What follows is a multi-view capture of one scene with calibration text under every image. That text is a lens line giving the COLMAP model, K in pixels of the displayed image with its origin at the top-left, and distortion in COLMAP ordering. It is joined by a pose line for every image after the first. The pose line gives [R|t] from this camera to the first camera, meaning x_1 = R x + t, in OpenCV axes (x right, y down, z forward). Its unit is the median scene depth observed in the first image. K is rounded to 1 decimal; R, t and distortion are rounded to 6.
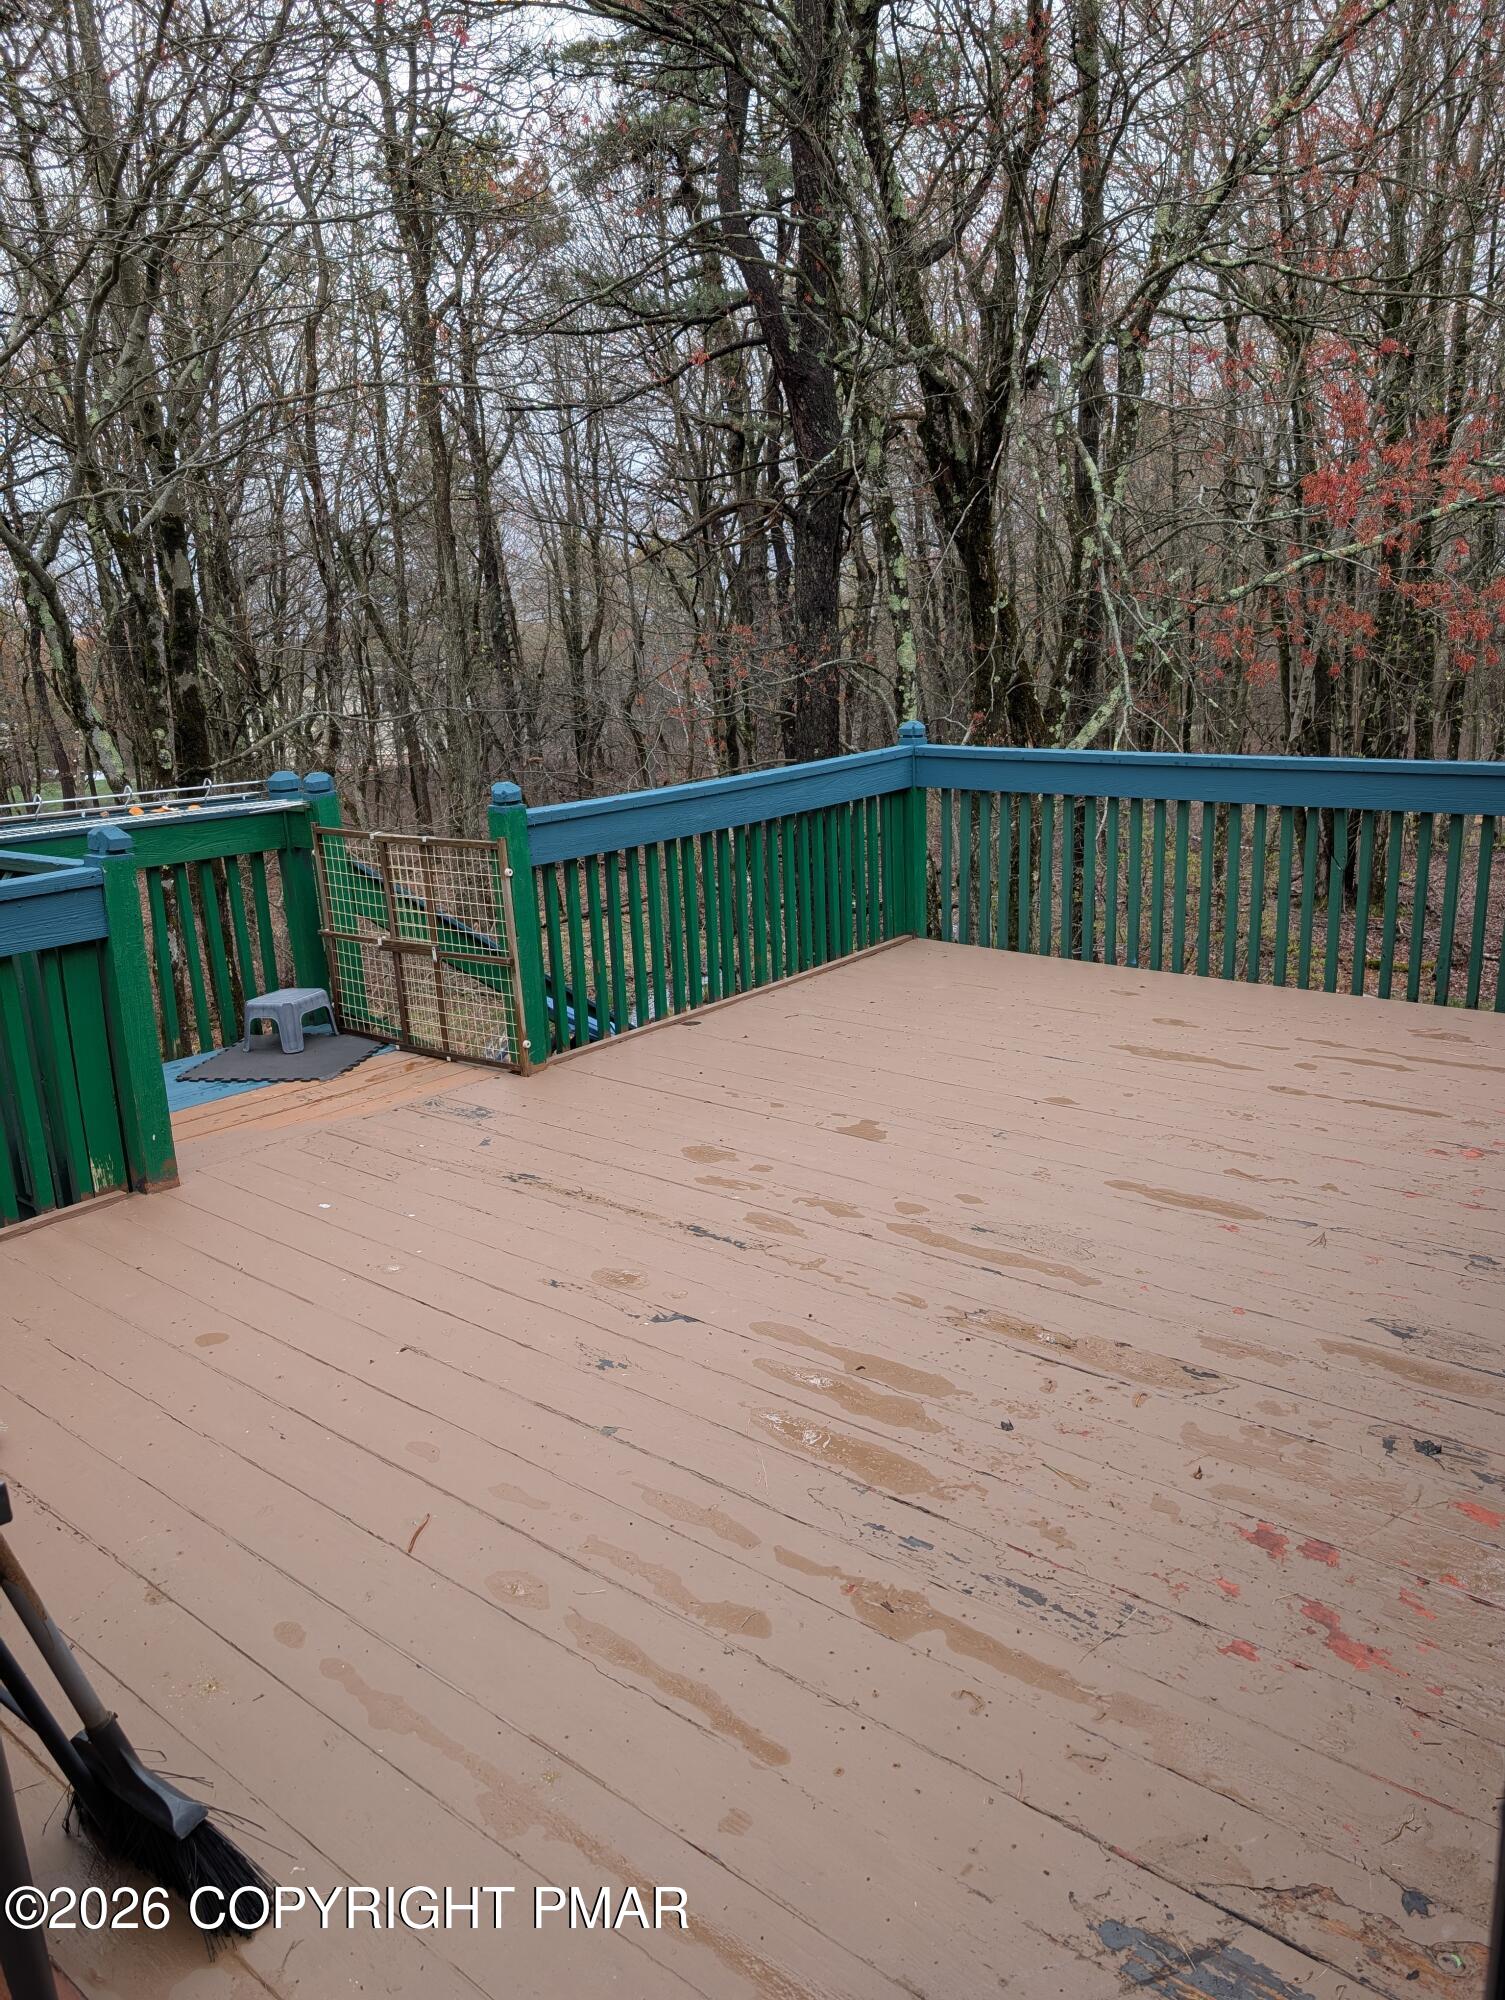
lens RADIAL K [[1415.7, 0, 758.4], [0, 1415.7, 1000.2], [0, 0, 1]] dist [0.020312, -0.008109]
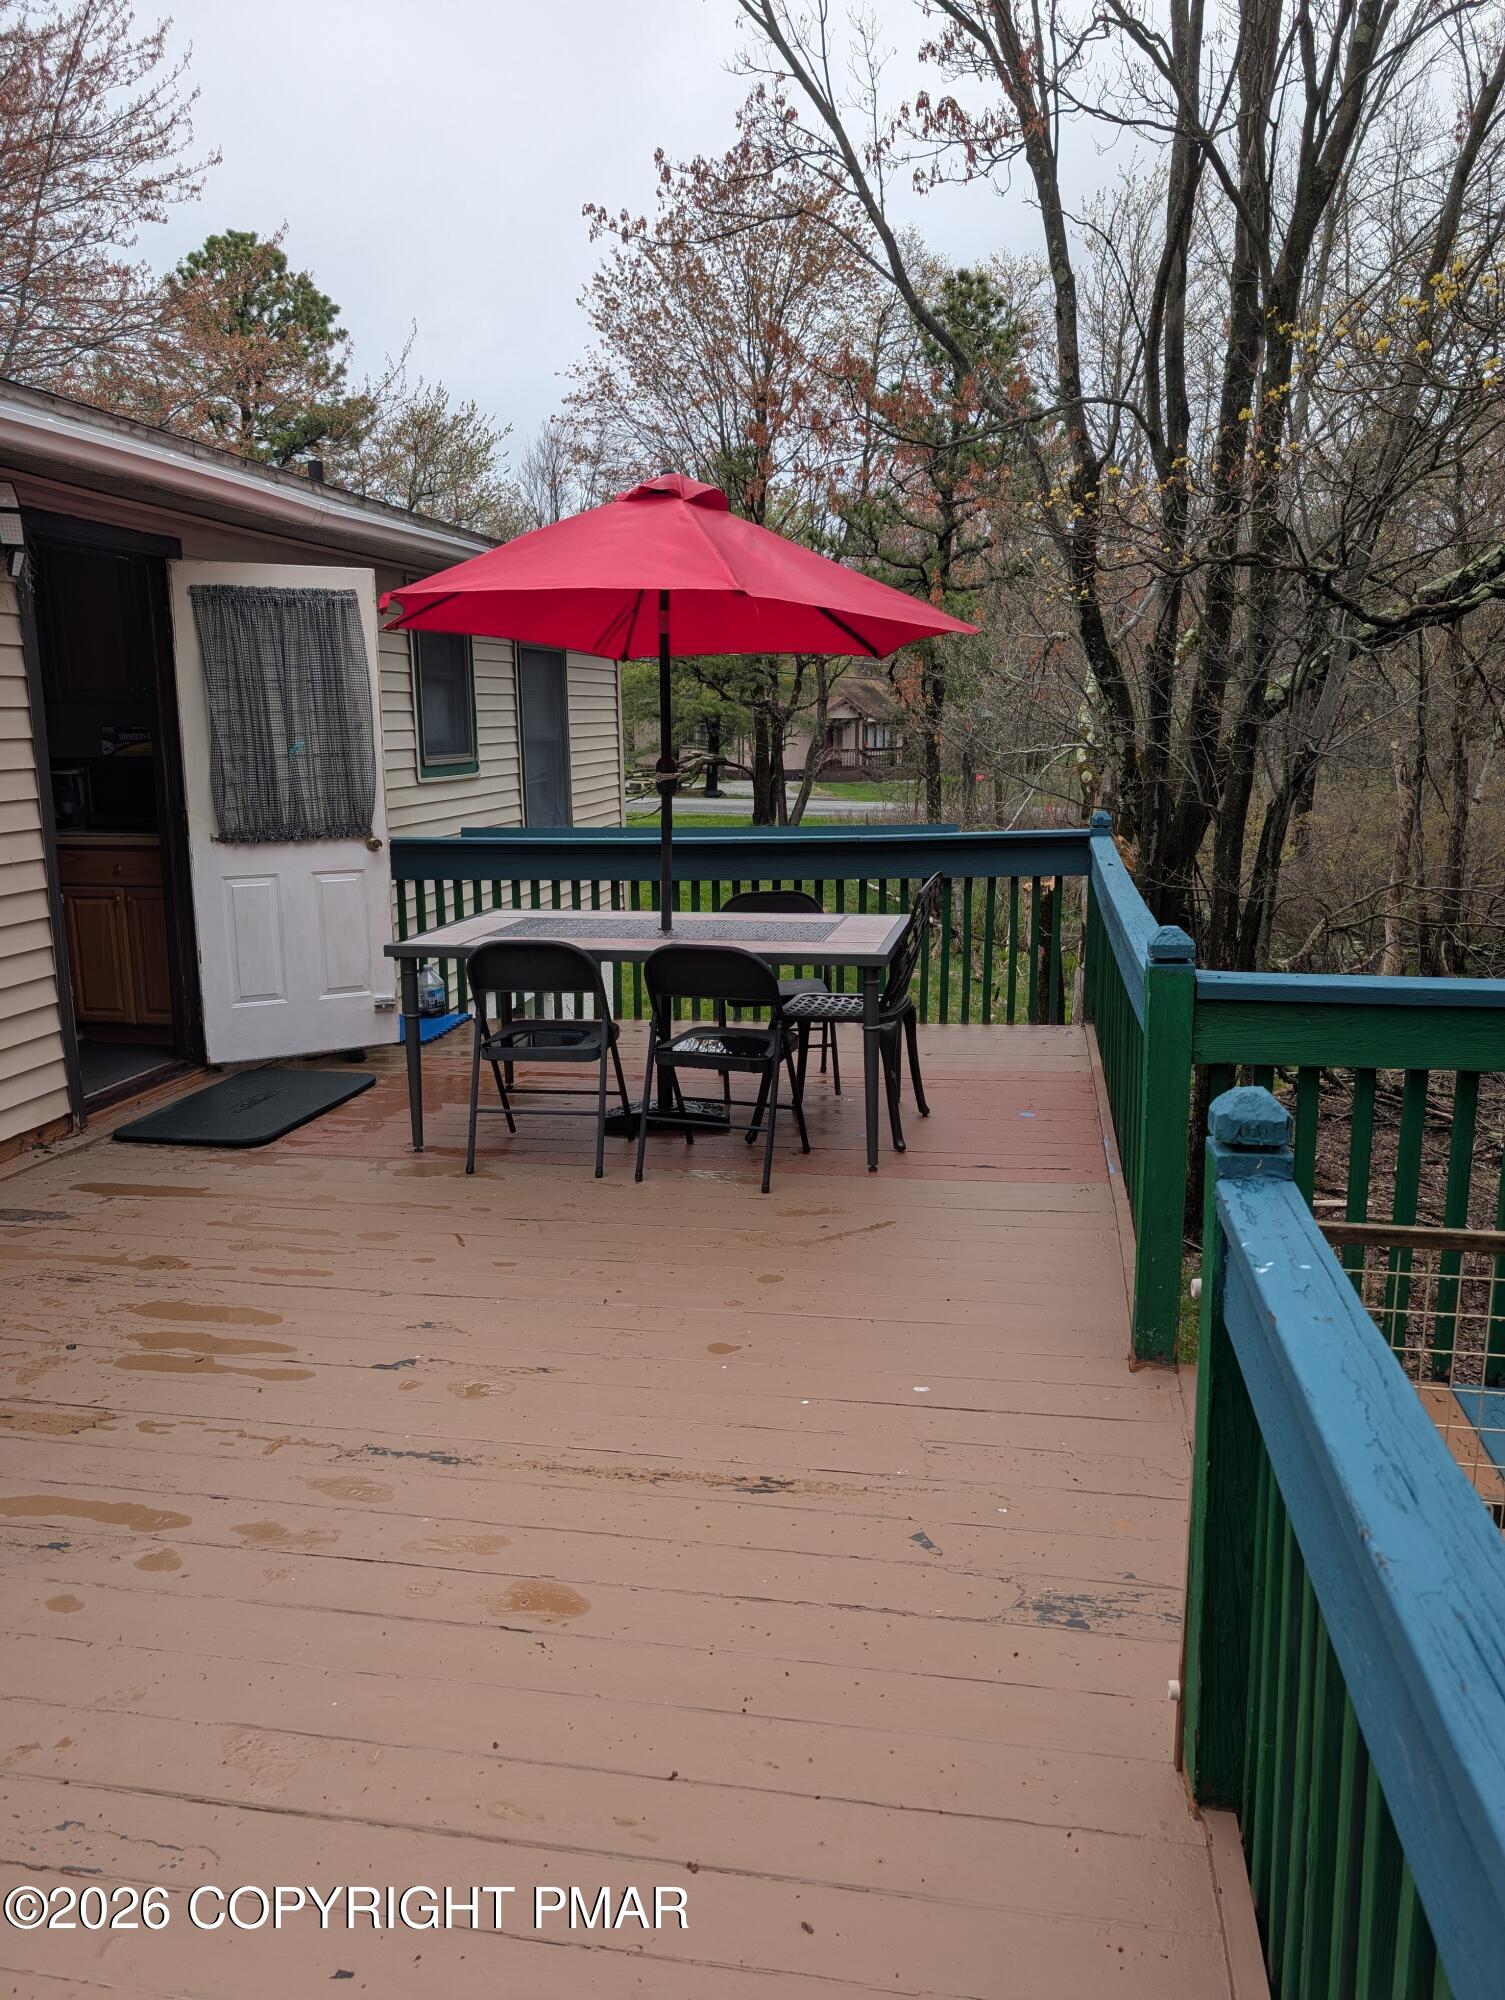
lens RADIAL K [[1415.7, 0, 759.0], [0, 1415.7, 992.3], [0, 0, 1]] dist [0.020312, -0.008109]
pose [[-0.868284, 0.134792, -0.477403, 0.169924], [-0.081326, 0.910676, 0.405037, -0.474759], [0.489355, 0.390513, -0.779763, 1.809351]]
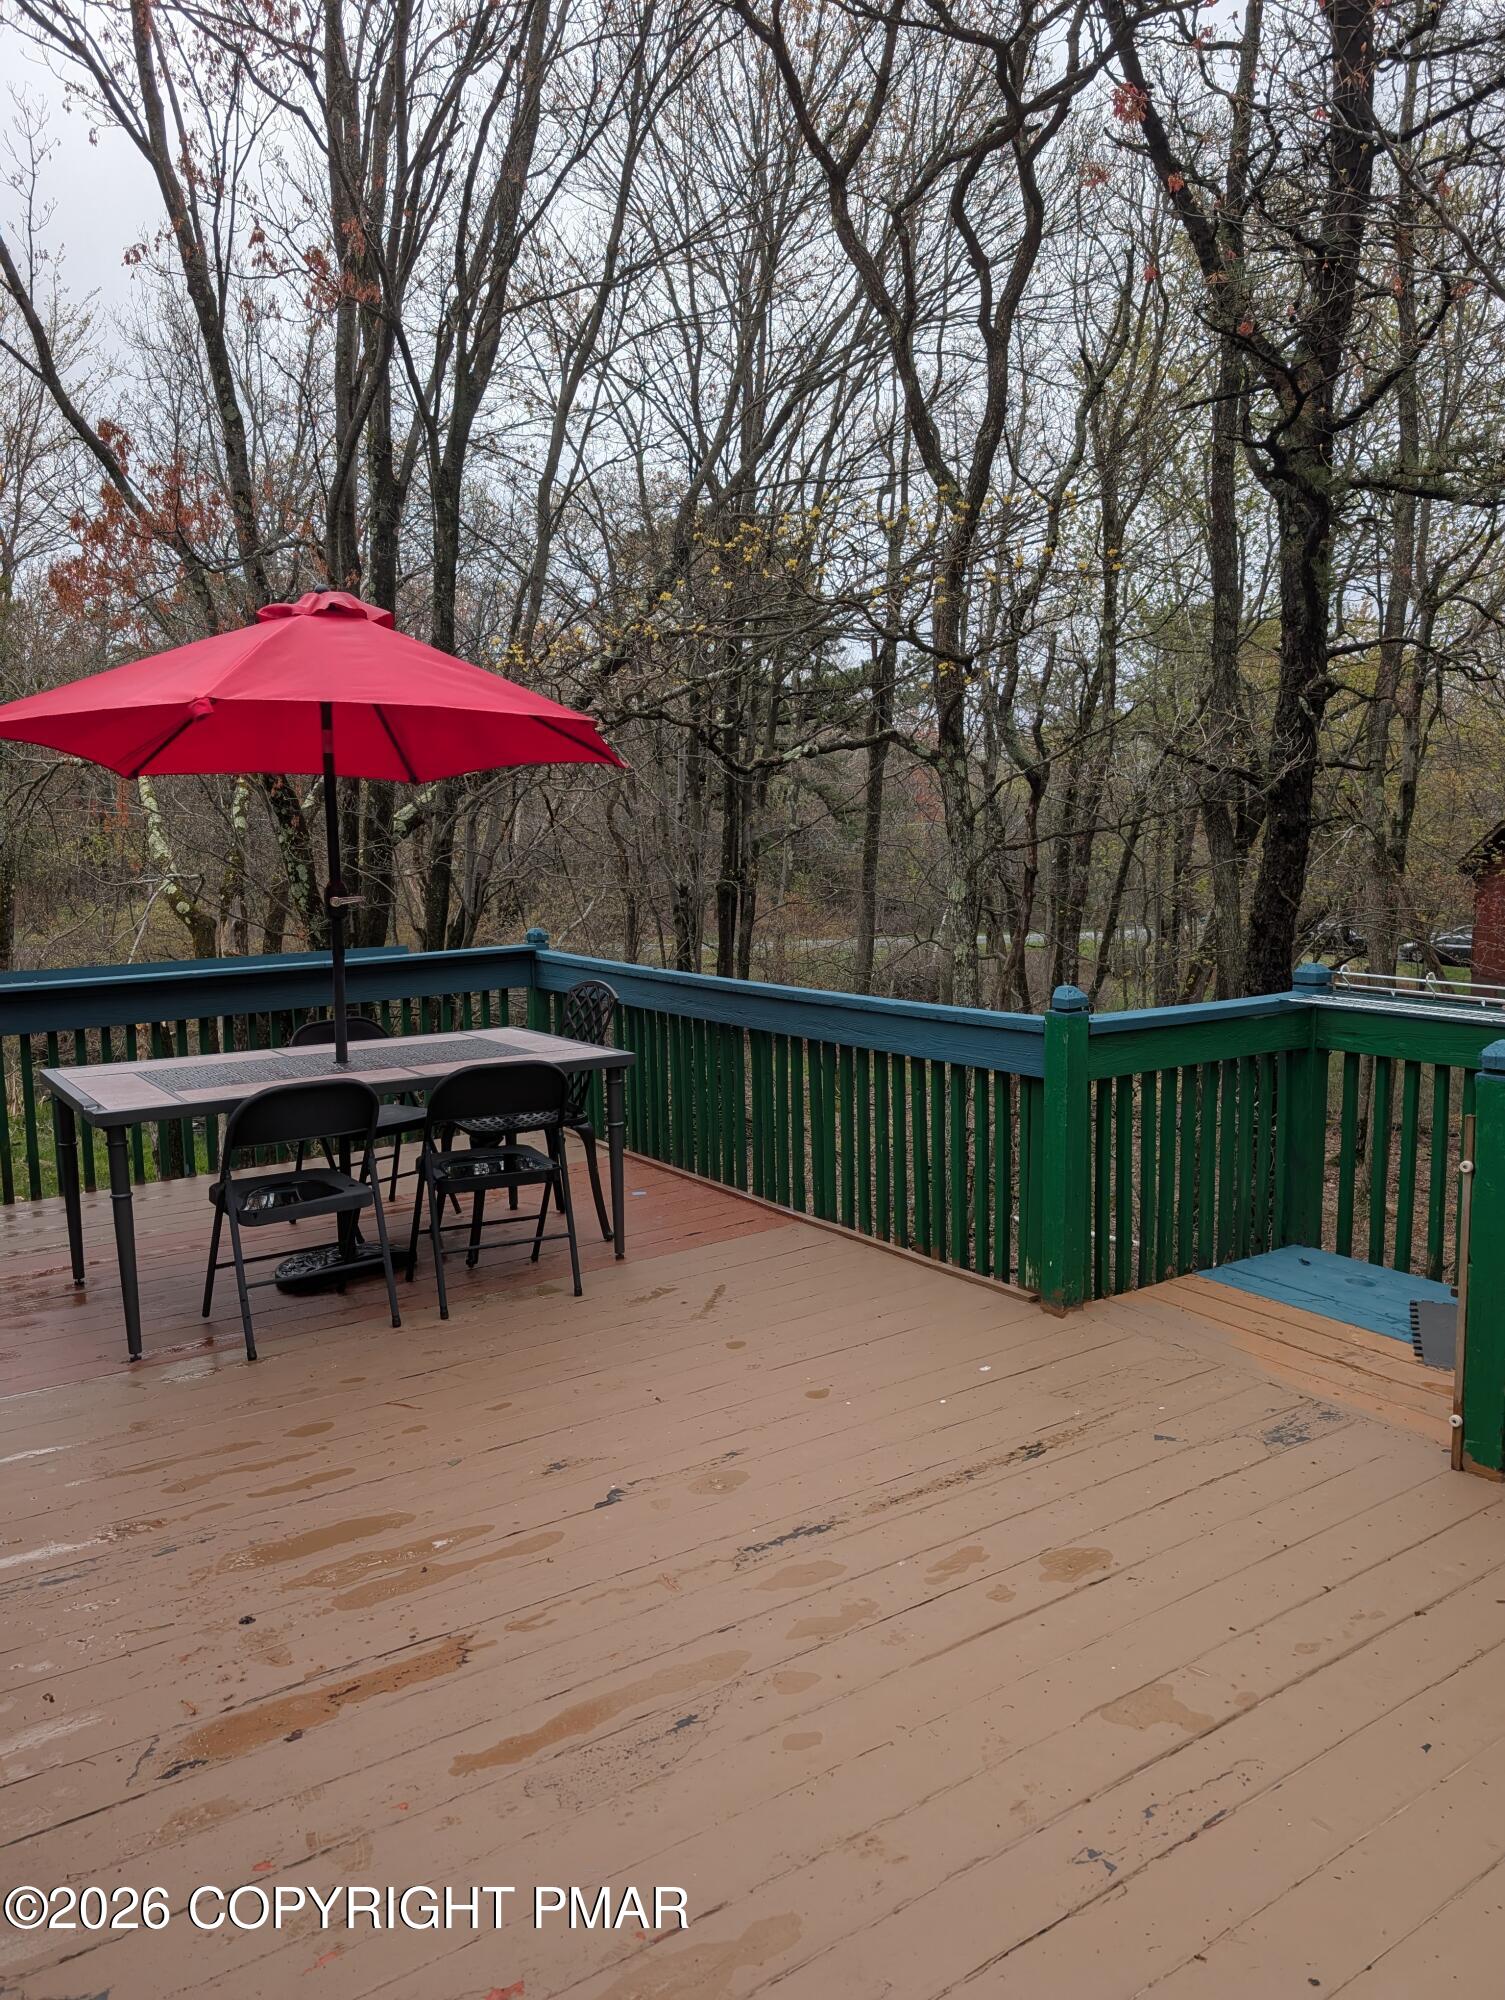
lens RADIAL K [[1415.7, 0, 764.5], [0, 1415.7, 1006.8], [0, 0, 1]] dist [0.020312, -0.008109]
pose [[-0.261941, 0.150553, -0.953268, 0.820180], [-0.212410, 0.954542, 0.209121, -0.348371], [0.941418, 0.257261, -0.218055, 1.205000]]
